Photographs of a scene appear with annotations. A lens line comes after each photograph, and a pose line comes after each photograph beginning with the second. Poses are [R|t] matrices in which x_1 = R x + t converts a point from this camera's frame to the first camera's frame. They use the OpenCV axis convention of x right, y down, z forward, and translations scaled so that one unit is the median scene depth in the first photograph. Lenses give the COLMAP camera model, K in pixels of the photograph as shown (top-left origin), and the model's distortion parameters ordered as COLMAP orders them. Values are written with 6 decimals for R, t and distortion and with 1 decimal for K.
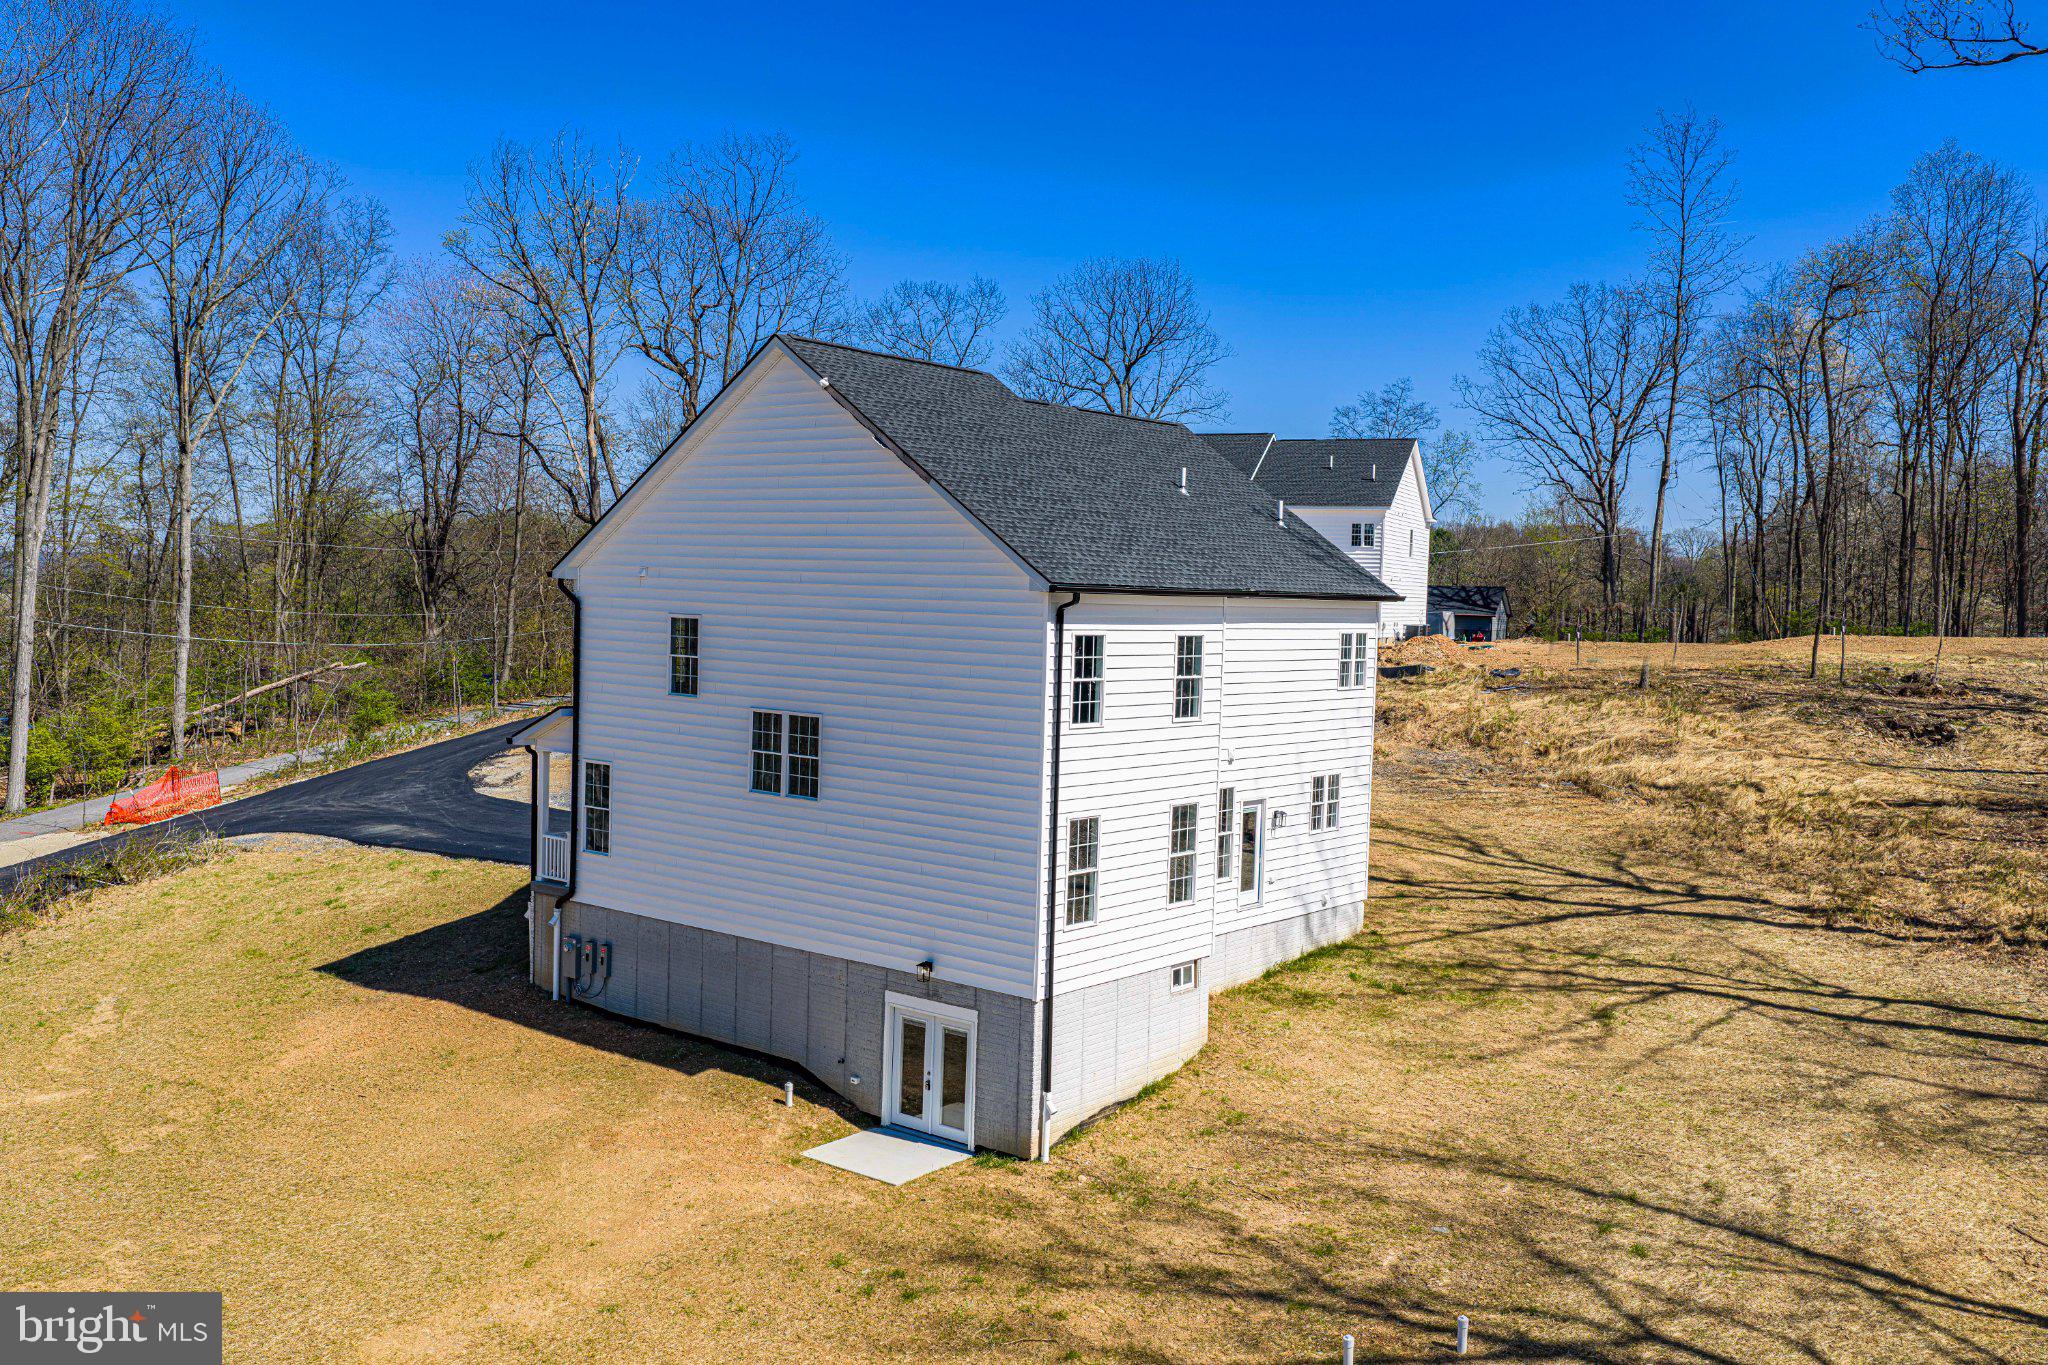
lens RADIAL K [[1621.6, 0, 1027.5], [0, 1621.6, 675.2], [0, 0, 1]] dist [-0.010986, -0.010886]
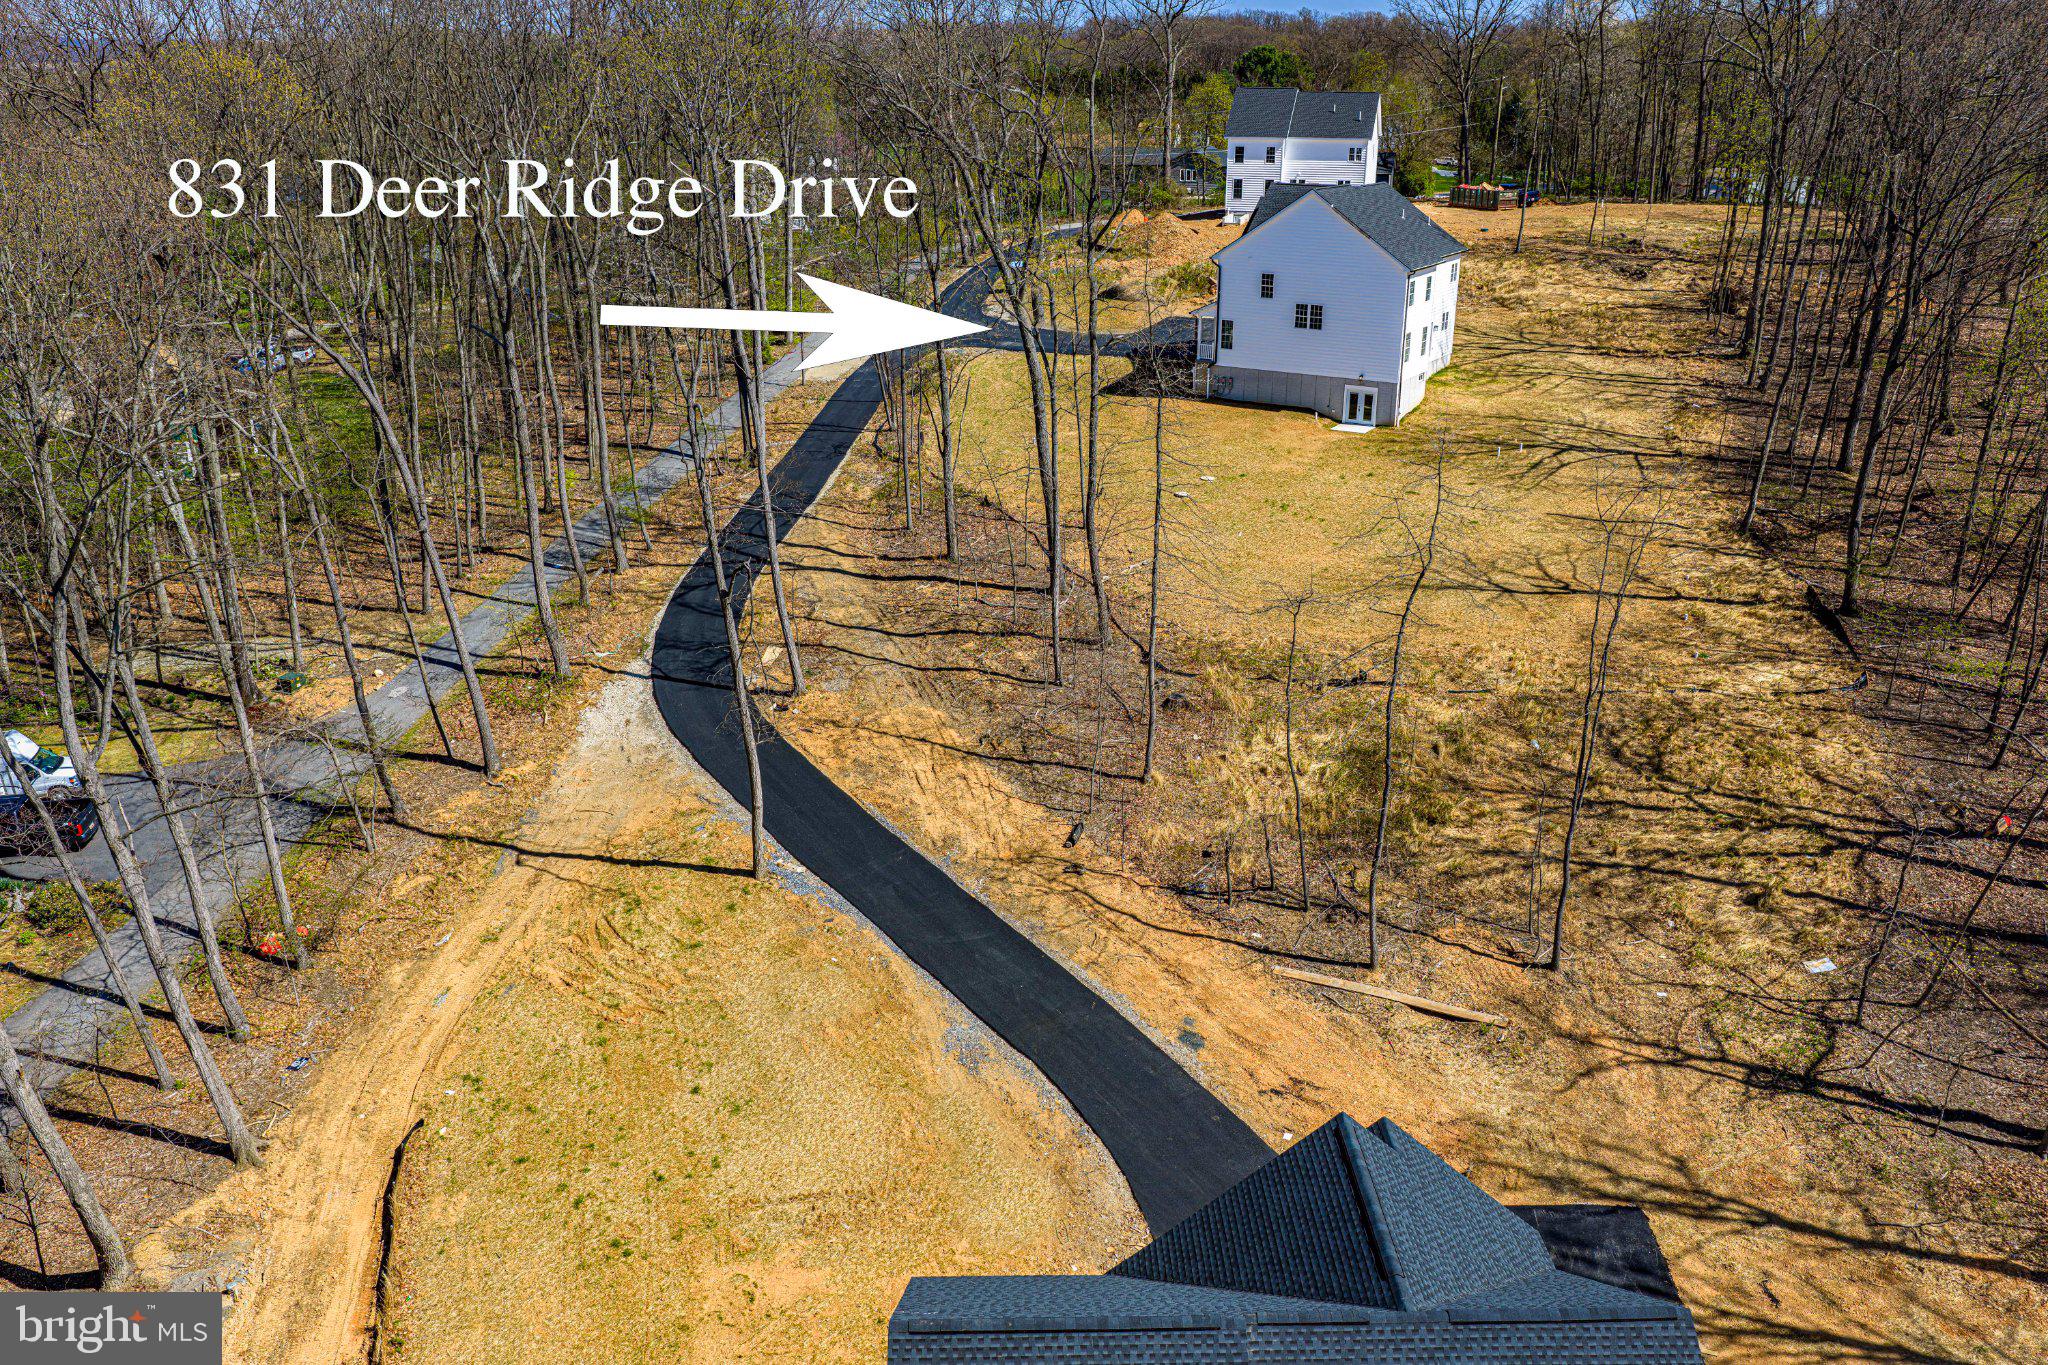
lens RADIAL K [[1621.6, 0, 1014.2], [0, 1621.6, 685.2], [0, 0, 1]] dist [-0.010986, -0.010886]
pose [[0.988846, -0.077163, 0.127392, -1.171341], [0.032193, 0.945844, 0.323021, -0.313937], [-0.145418, -0.315317, 0.937779, -2.168877]]
